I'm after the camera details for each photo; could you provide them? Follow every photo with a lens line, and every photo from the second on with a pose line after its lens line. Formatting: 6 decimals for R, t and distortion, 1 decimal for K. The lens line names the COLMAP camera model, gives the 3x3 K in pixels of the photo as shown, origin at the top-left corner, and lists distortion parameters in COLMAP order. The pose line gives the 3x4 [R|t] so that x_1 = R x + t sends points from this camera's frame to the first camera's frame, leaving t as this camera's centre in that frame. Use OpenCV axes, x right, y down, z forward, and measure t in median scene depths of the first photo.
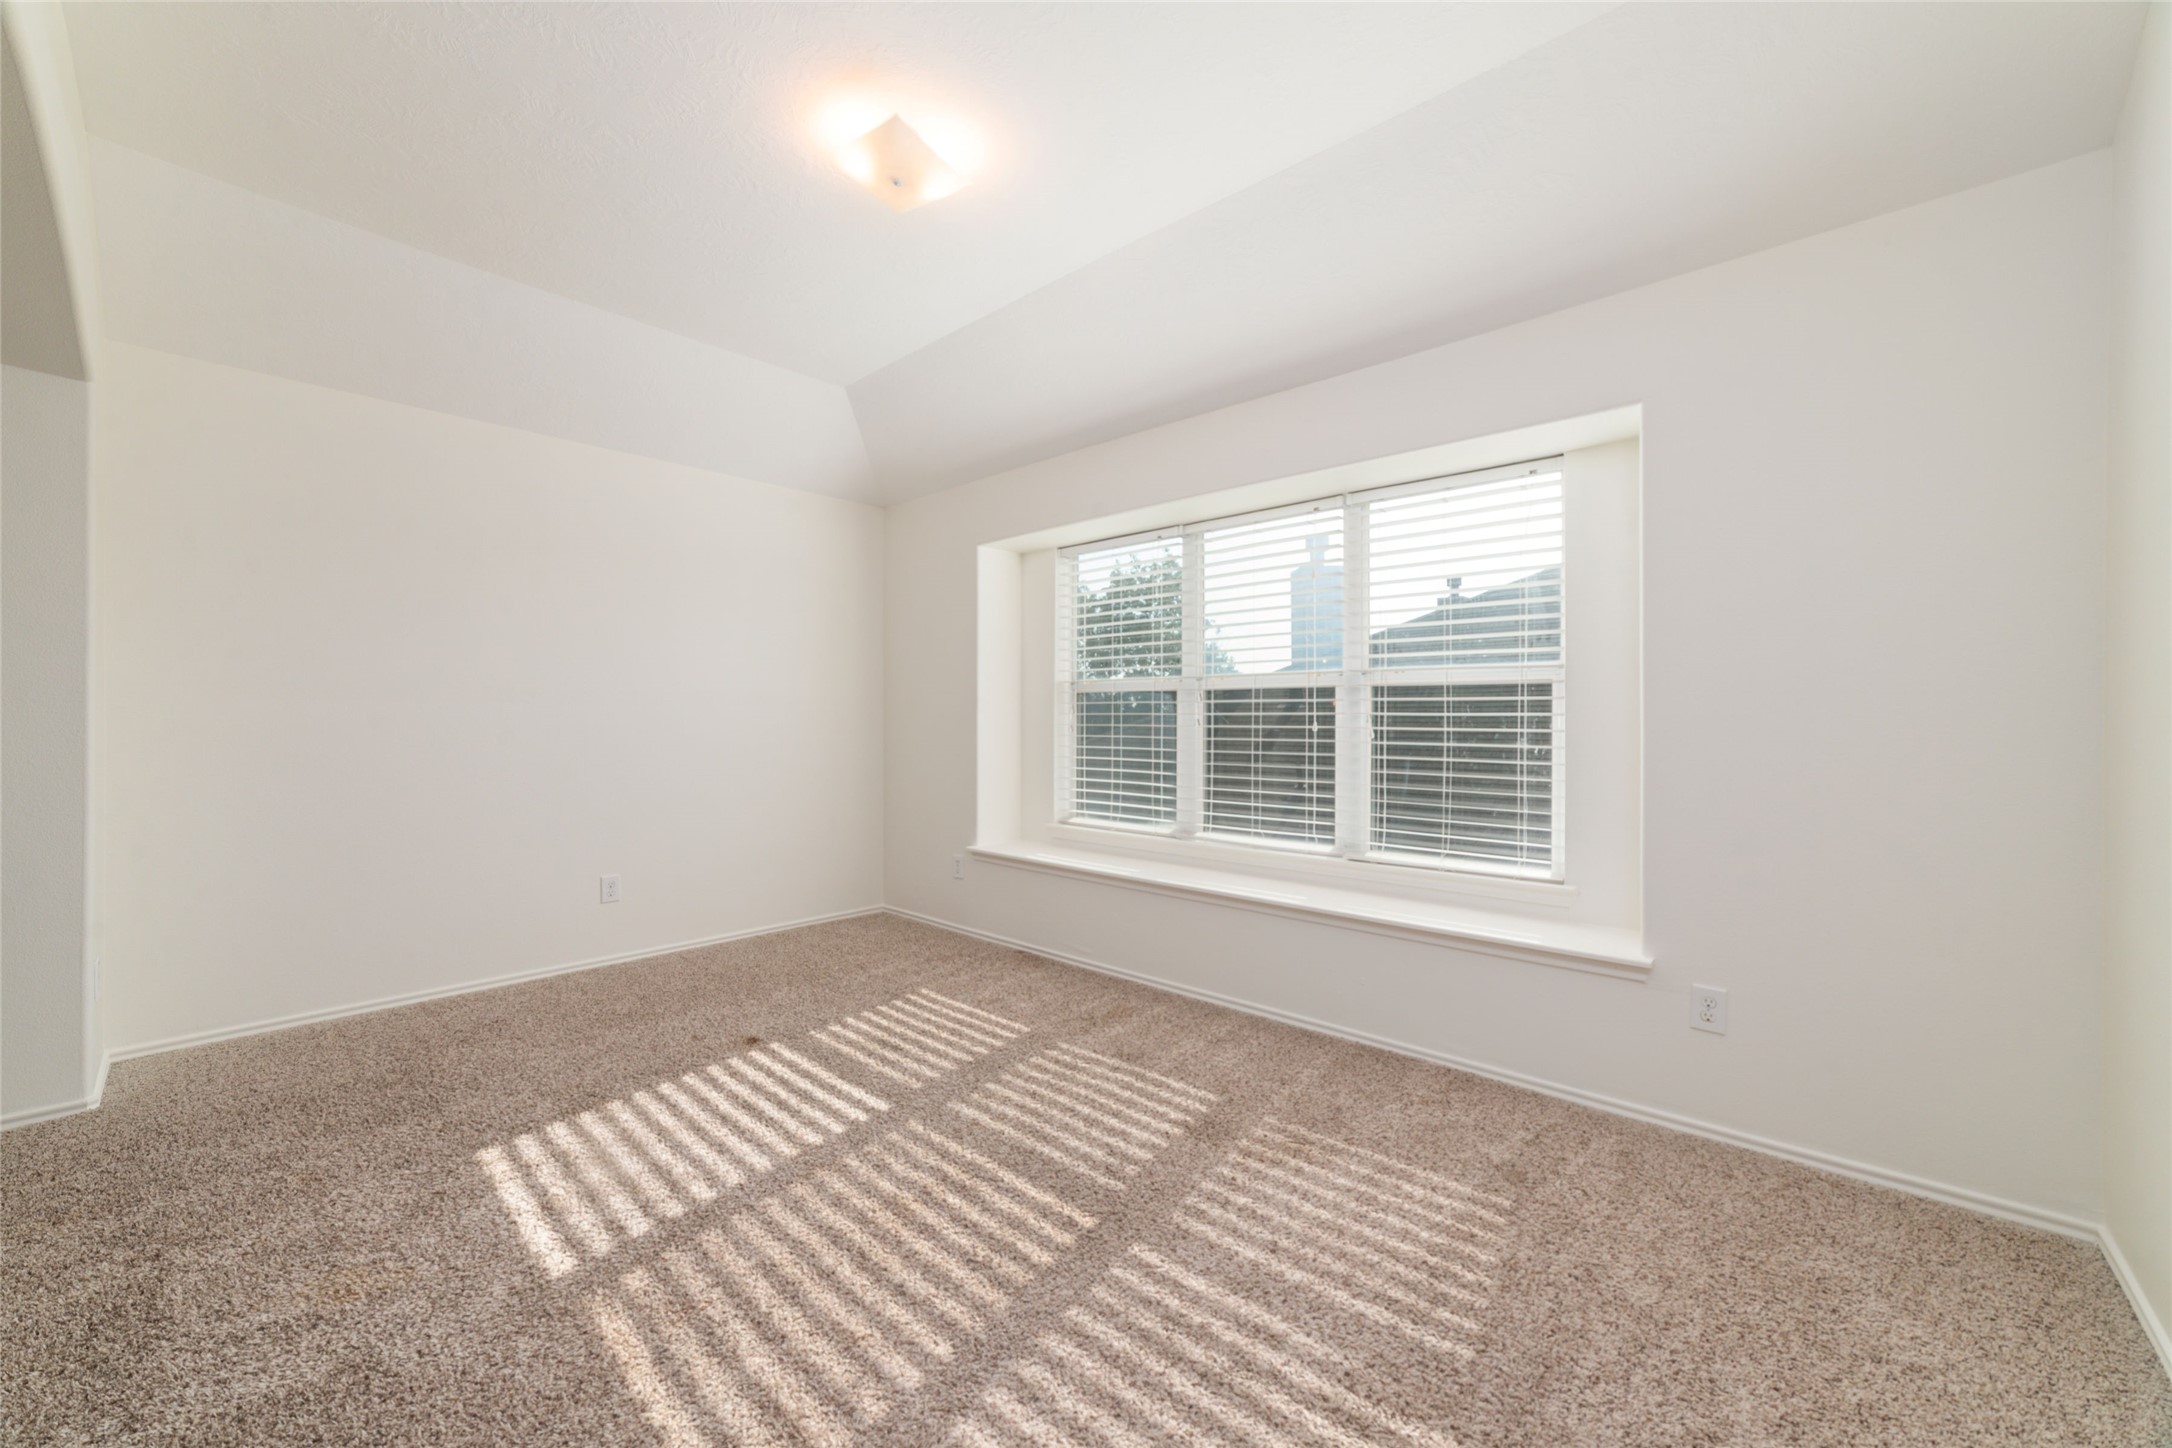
lens RADIAL K [[820.3, 0, 1085.7], [0, 820.3, 717.2], [0, 0, 1]] dist [-0.006510, 0.000090]
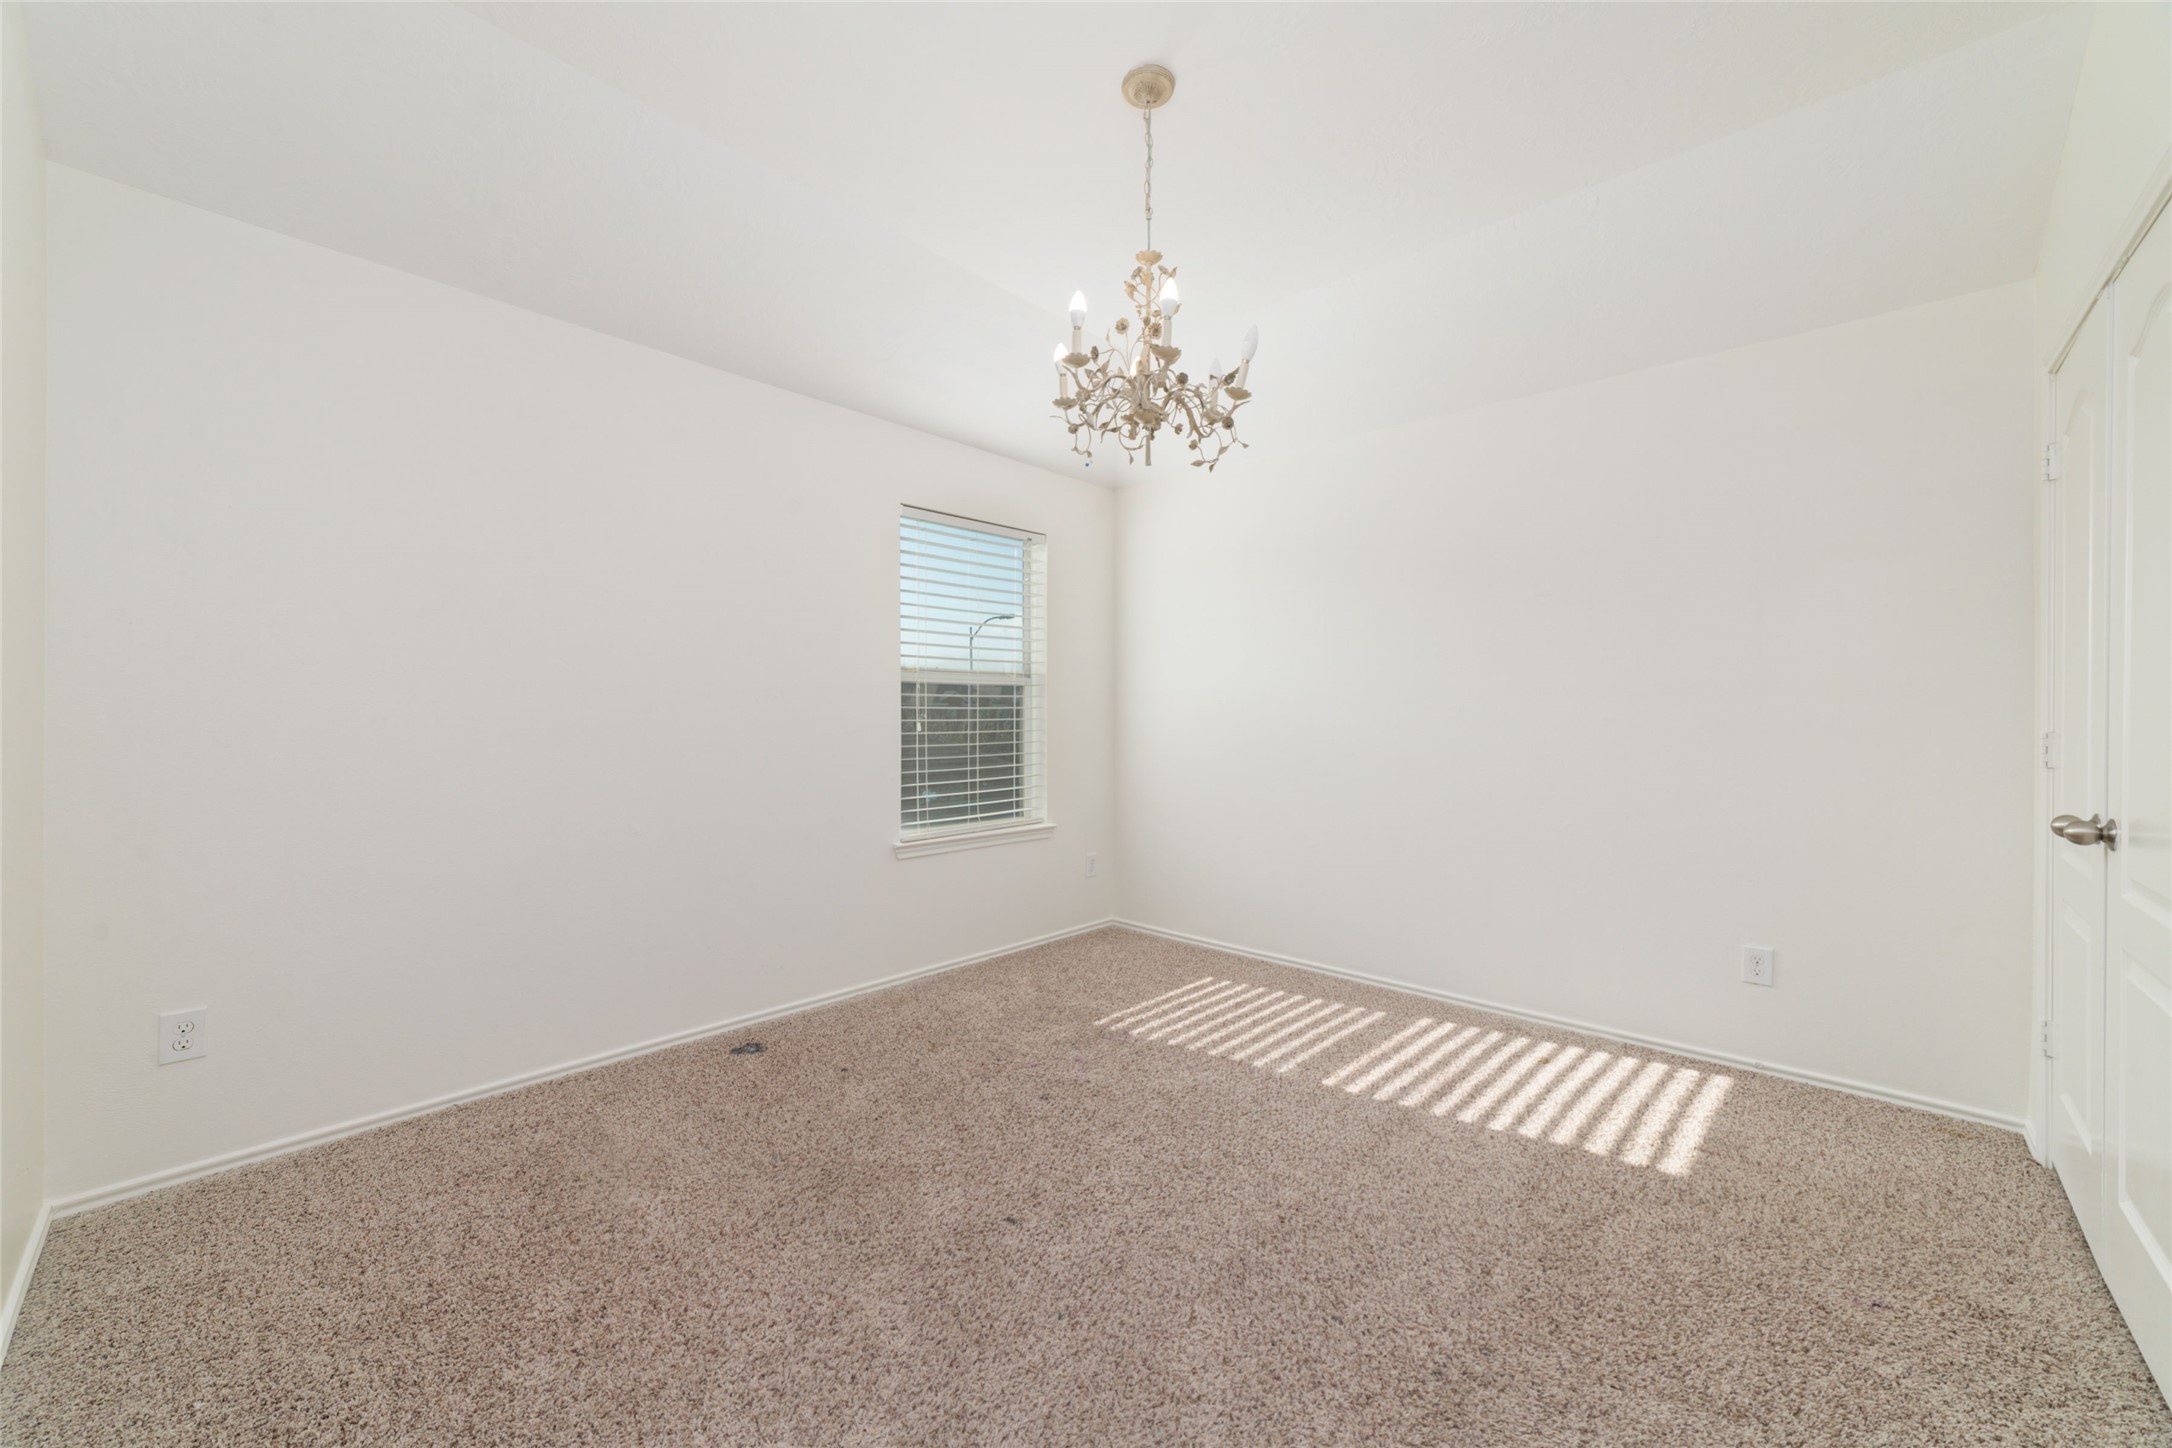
lens RADIAL K [[820.3, 0, 1085.7], [0, 820.3, 717.2], [0, 0, 1]] dist [-0.006510, 0.000090]
pose [[0.059631, -0.008963, 0.998180, -0.913744], [-0.001139, 0.999958, 0.009047, -0.002140], [-0.998220, -0.001677, 0.059618, 0.863389]]
